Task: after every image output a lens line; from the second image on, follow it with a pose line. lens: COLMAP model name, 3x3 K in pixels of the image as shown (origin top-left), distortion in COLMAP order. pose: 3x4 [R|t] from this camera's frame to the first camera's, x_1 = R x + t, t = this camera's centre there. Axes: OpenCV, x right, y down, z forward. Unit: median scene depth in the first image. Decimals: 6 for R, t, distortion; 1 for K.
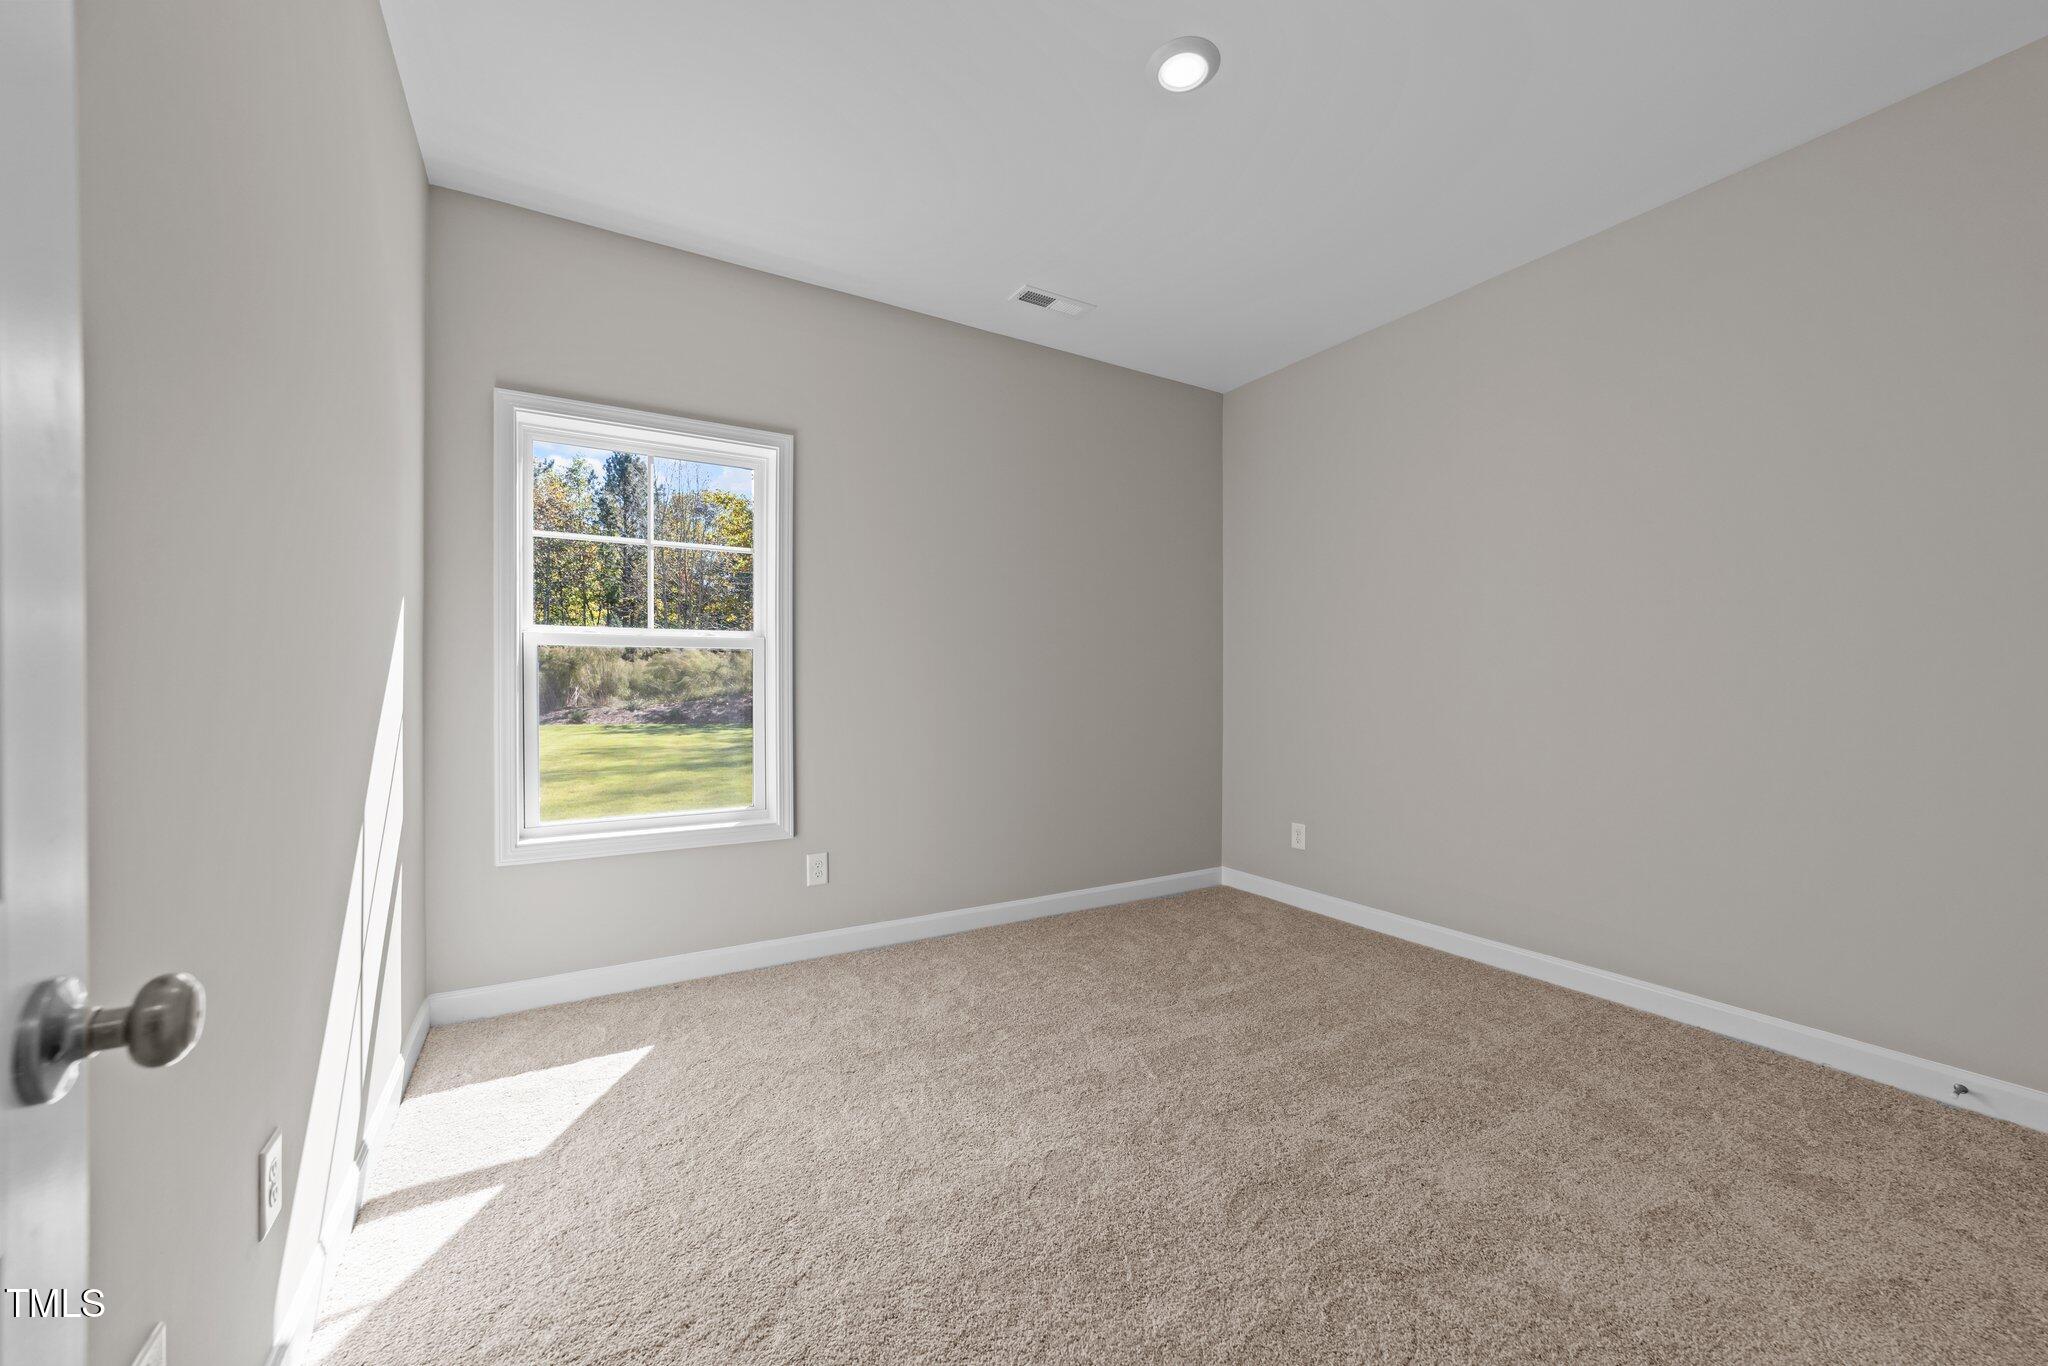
lens RADIAL K [[793.5, 0, 1032.4], [0, 793.5, 673.8], [0, 0, 1]] dist [-0.000754, -0.000041]
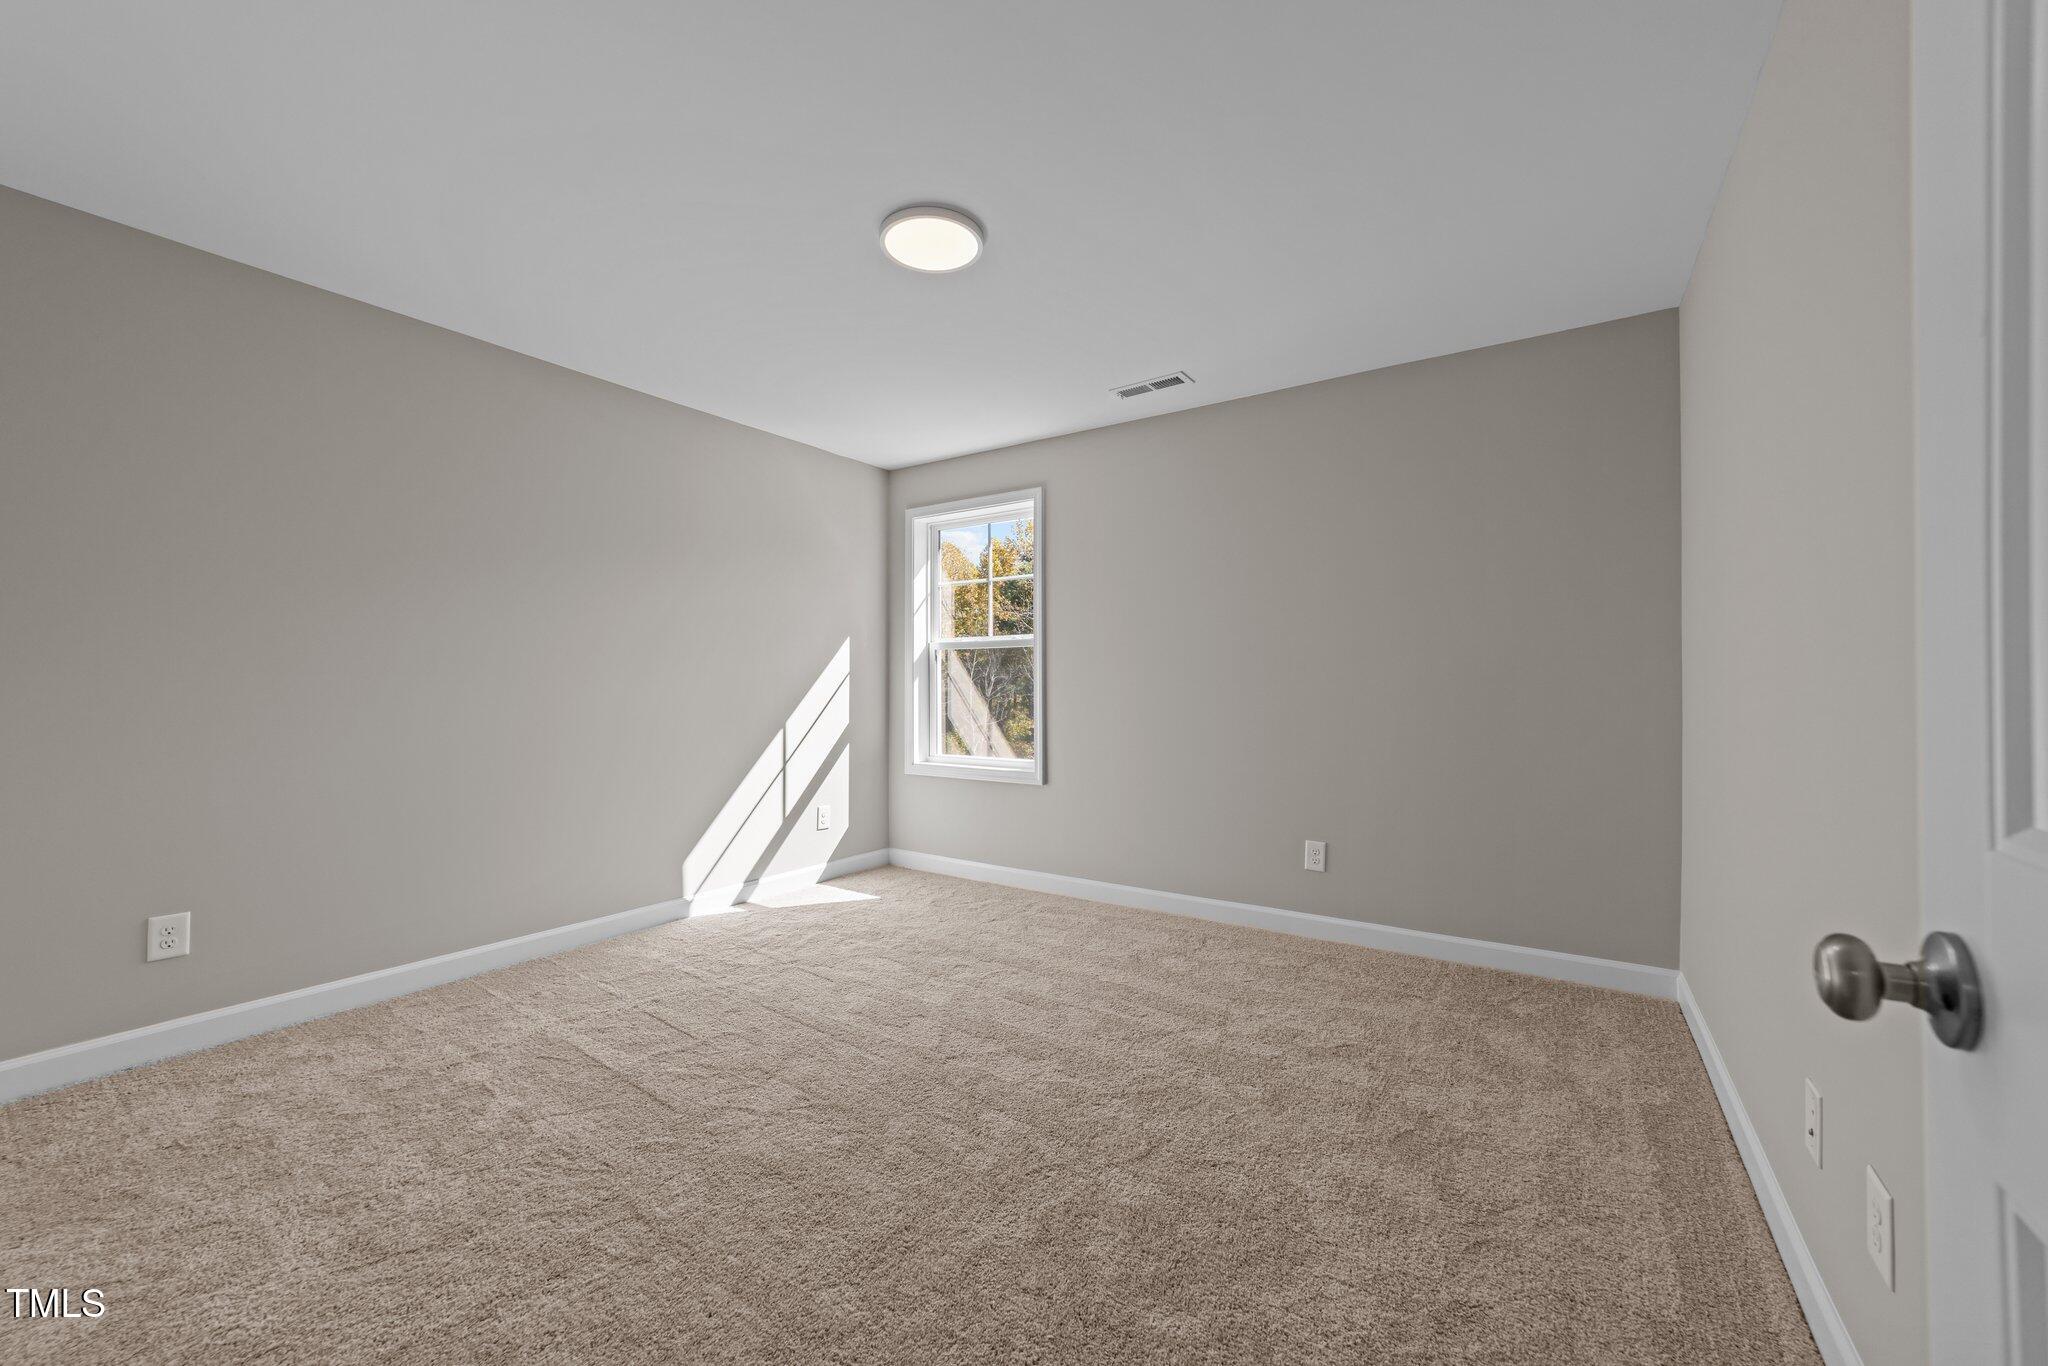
lens RADIAL K [[785.4, 0, 1026.6], [0, 785.4, 684.5], [0, 0, 1]] dist [-0.009487, -0.000054]
pose [[0.374197, 0.009337, -0.927302, 0.917649], [0.006520, 0.999898, 0.012699, 0.016552], [0.927326, -0.010798, 0.374098, 0.483222]]
